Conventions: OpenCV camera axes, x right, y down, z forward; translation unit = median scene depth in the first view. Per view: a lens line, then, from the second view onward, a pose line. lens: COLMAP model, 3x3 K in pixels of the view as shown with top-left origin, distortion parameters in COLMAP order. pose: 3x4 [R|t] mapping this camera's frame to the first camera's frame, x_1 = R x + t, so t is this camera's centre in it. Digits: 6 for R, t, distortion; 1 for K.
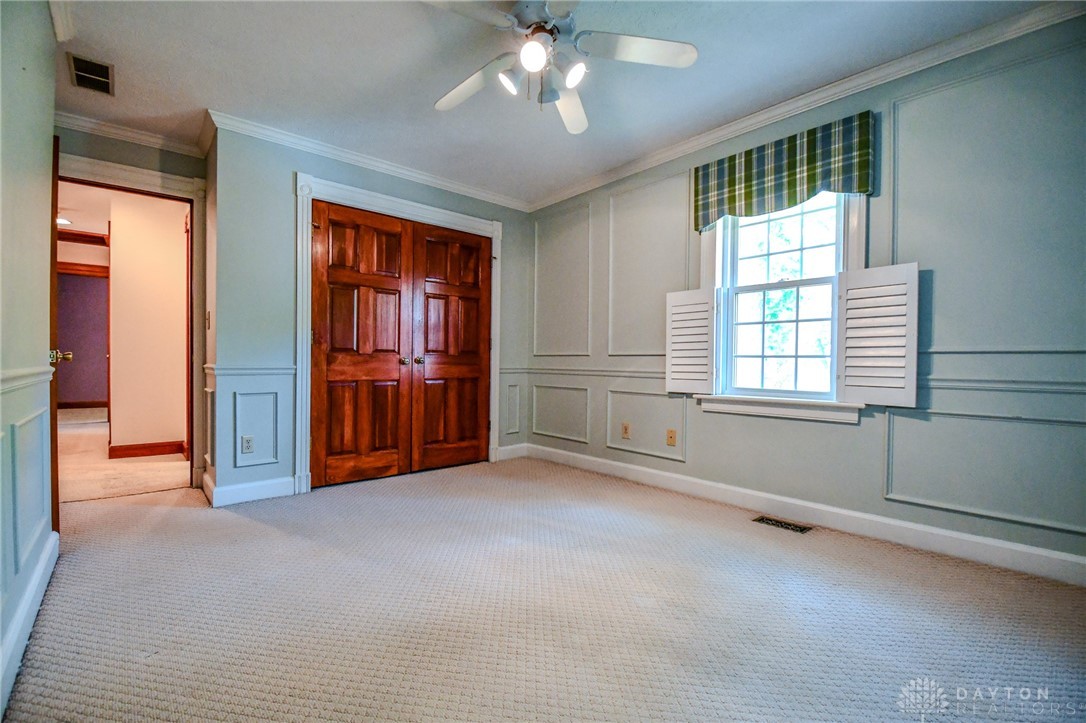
lens RADIAL K [[473.6, 0, 544.1], [0, 473.6, 369.2], [0, 0, 1]] dist [-0.022916, -0.004739]
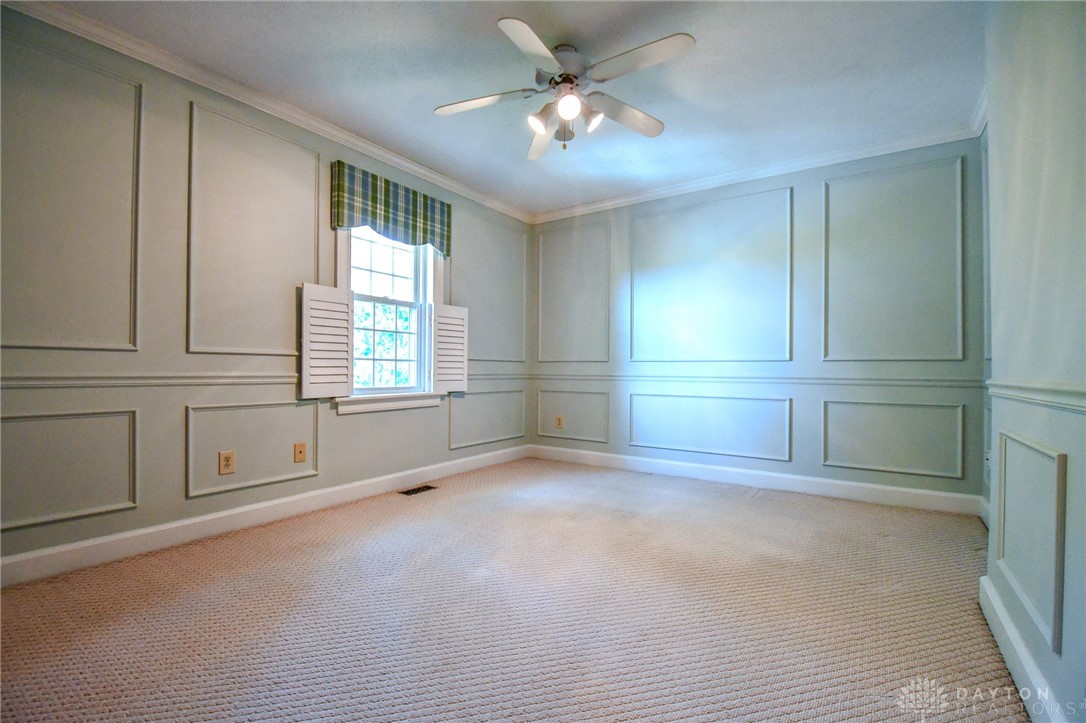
lens RADIAL K [[473.6, 0, 546.1], [0, 473.6, 362.9], [0, 0, 1]] dist [-0.022916, -0.004739]
pose [[-0.269728, 0.000438, 0.962937, -0.793095], [0.002602, 0.999997, 0.000274, -0.018335], [-0.962933, 0.002579, -0.269728, 0.955677]]
